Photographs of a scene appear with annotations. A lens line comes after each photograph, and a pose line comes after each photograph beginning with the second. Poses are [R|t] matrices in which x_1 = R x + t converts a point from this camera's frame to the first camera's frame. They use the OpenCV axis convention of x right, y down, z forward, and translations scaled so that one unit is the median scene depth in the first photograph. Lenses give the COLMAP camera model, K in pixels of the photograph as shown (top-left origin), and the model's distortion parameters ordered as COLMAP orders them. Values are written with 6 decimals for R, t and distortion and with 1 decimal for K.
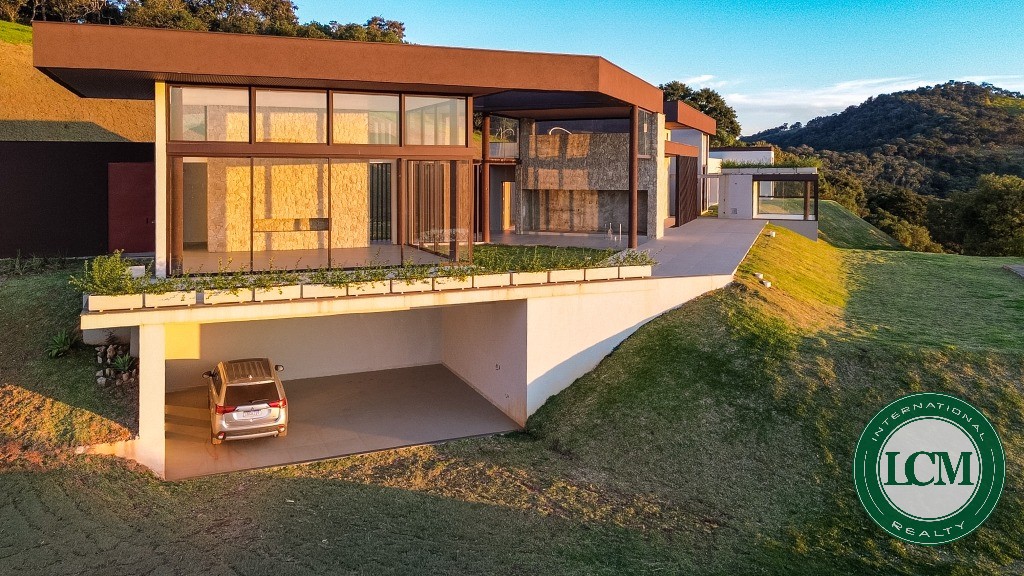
lens RADIAL K [[738.6, 0, 462.2], [0, 738.6, 182.3], [0, 0, 1]] dist [0.043006, -0.027415]
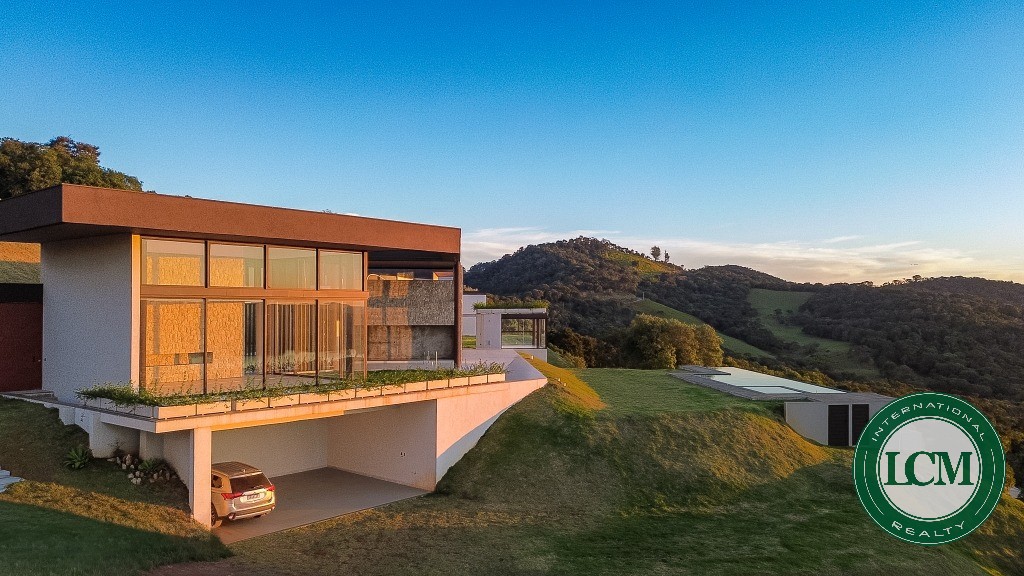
lens RADIAL K [[757.0, 0, 526.2], [0, 757.0, 303.2], [0, 0, 1]] dist [0.055364, -0.052227]
pose [[0.875126, 0.004223, 0.483877, -0.474557], [0.009526, 0.999618, -0.025953, 0.011759], [-0.483802, 0.027322, 0.874751, -0.374243]]
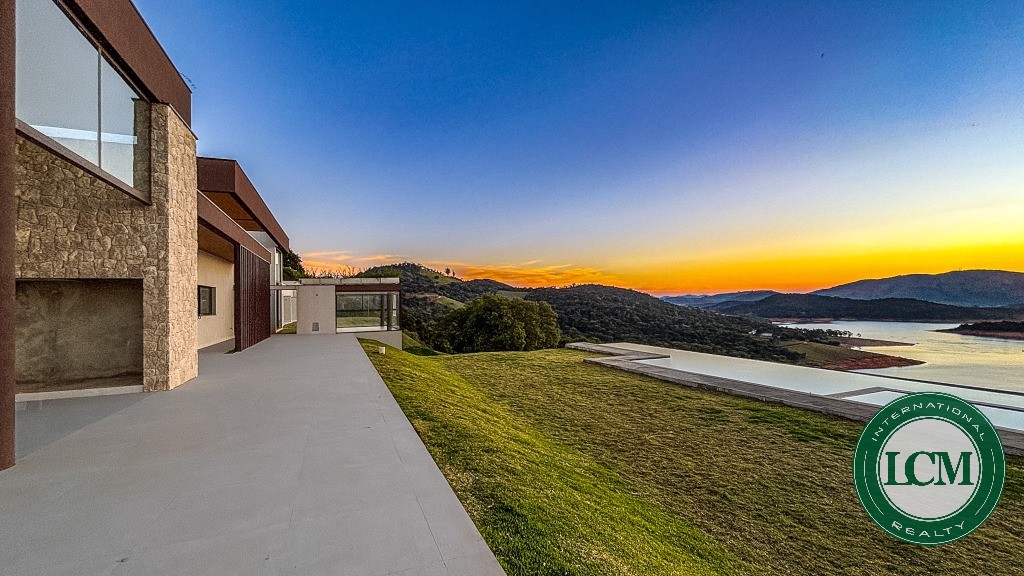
lens RADIAL K [[418.4, 0, 512.0], [0, 418.4, 288.0], [0, 0, 1]] dist [0.000256, 0.000239]
pose [[0.678664, 0.008542, 0.734399, 0.363916], [0.036289, 0.998321, -0.045147, 0.059051], [-0.733552, 0.057290, 0.677215, 1.130527]]
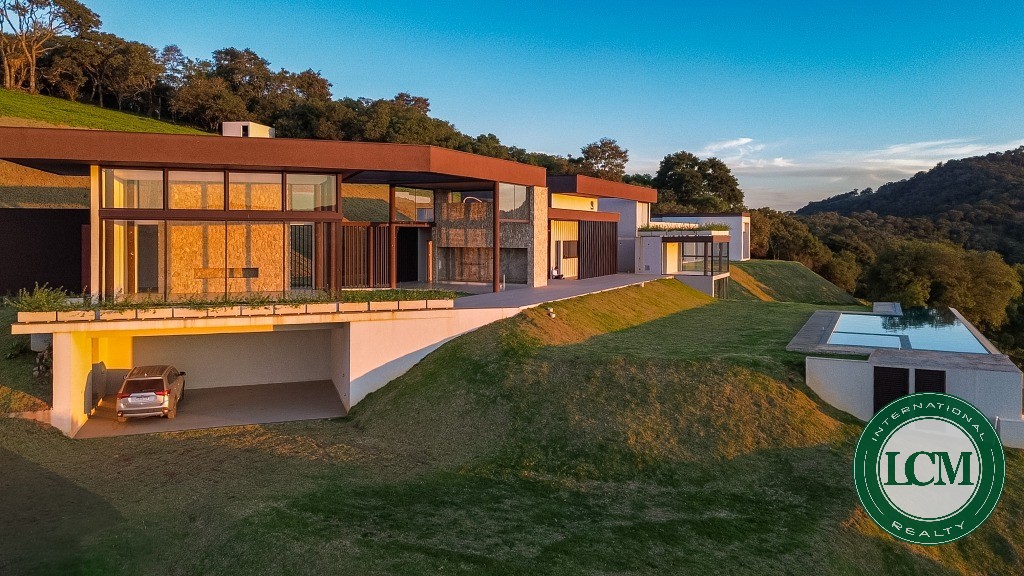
lens RADIAL K [[724.4, 0, 513.1], [0, 724.4, 237.4], [0, 0, 1]] dist [0.043064, -0.038683]
pose [[0.999616, 0.002094, -0.027616, 0.434620], [-0.002448, 0.999915, -0.012795, 0.015203], [0.027586, 0.012858, 0.999537, -0.362785]]
